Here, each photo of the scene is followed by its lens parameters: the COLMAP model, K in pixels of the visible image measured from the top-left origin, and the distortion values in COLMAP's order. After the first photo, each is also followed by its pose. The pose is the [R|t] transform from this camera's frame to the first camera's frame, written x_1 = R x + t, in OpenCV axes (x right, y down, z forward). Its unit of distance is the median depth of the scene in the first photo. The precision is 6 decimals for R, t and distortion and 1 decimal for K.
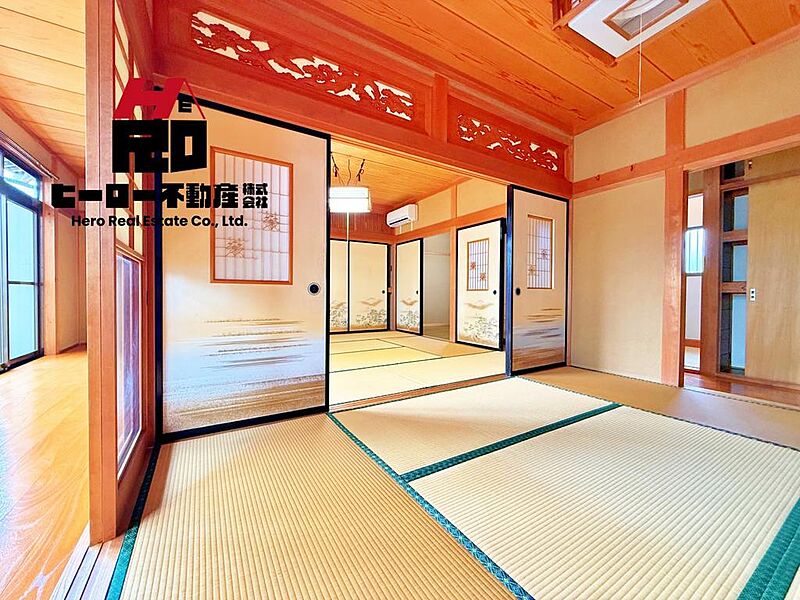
lens RADIAL K [[319.0, 0, 400.0], [0, 319.0, 301.3], [0, 0, 1]] dist [-0.001122, 0.000686]
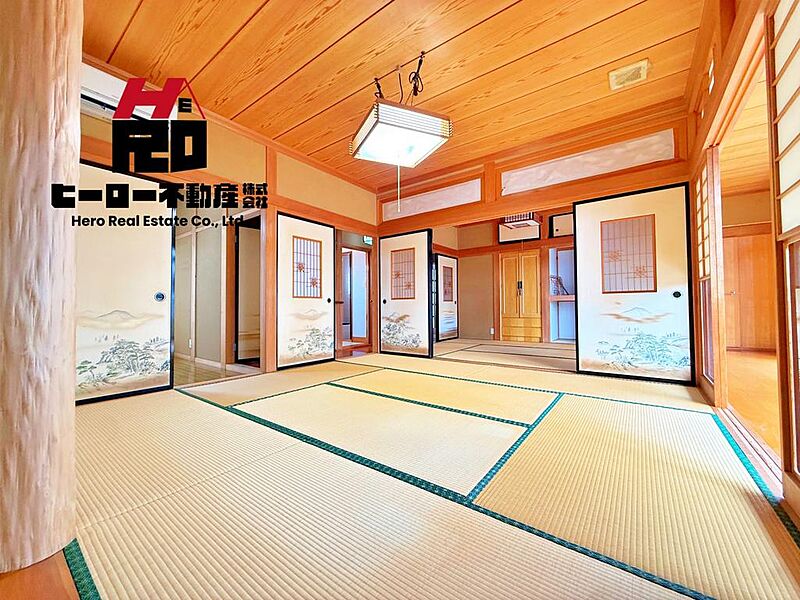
lens RADIAL K [[319.0, 0, 399.5], [0, 319.0, 300.3], [0, 0, 1]] dist [-0.001122, 0.000686]
pose [[-0.374700, 0.019534, 0.926940, -0.744256], [0.022012, 0.999684, -0.012169, -0.014633], [-0.926885, 0.015844, -0.375011, 1.293332]]
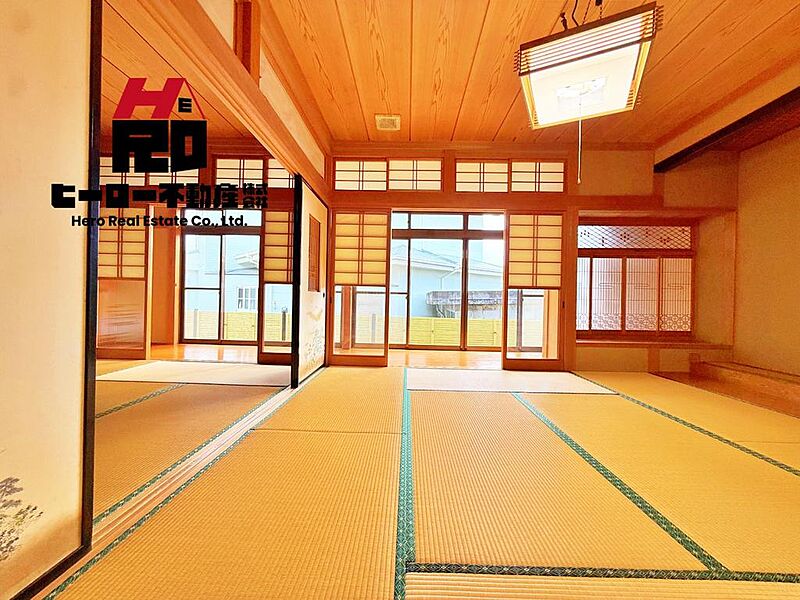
lens RADIAL K [[319.0, 0, 404.7], [0, 319.0, 300.0], [0, 0, 1]] dist [-0.001122, 0.000686]
pose [[-0.532106, -0.014802, -0.846549, 0.335774], [-0.035845, 0.999345, 0.005057, -0.020573], [0.845919, 0.033035, -0.532287, 1.100173]]
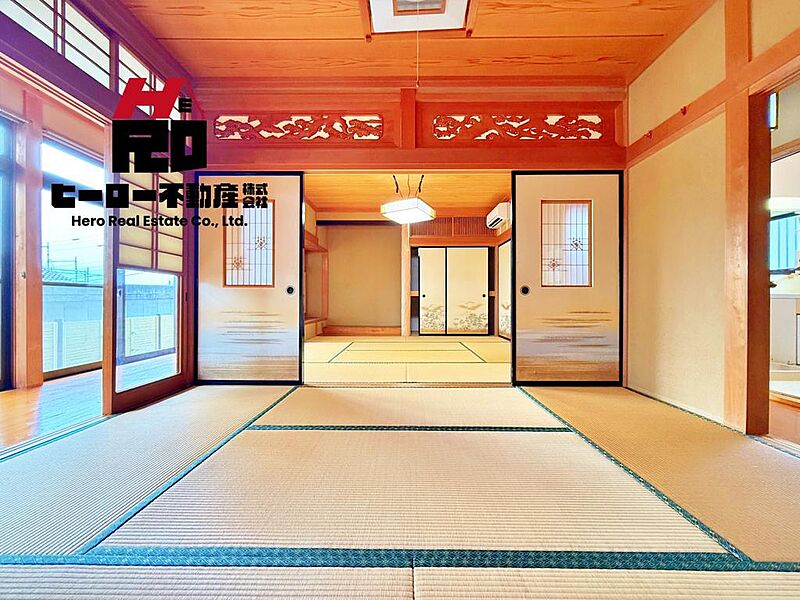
lens RADIAL K [[319.0, 0, 402.3], [0, 319.0, 302.8], [0, 0, 1]] dist [-0.001122, 0.000686]
pose [[0.850409, -0.001085, -0.526121, 0.412975], [-0.007710, 0.999865, -0.014523, 0.014267], [0.526066, 0.016407, 0.850286, 0.060880]]
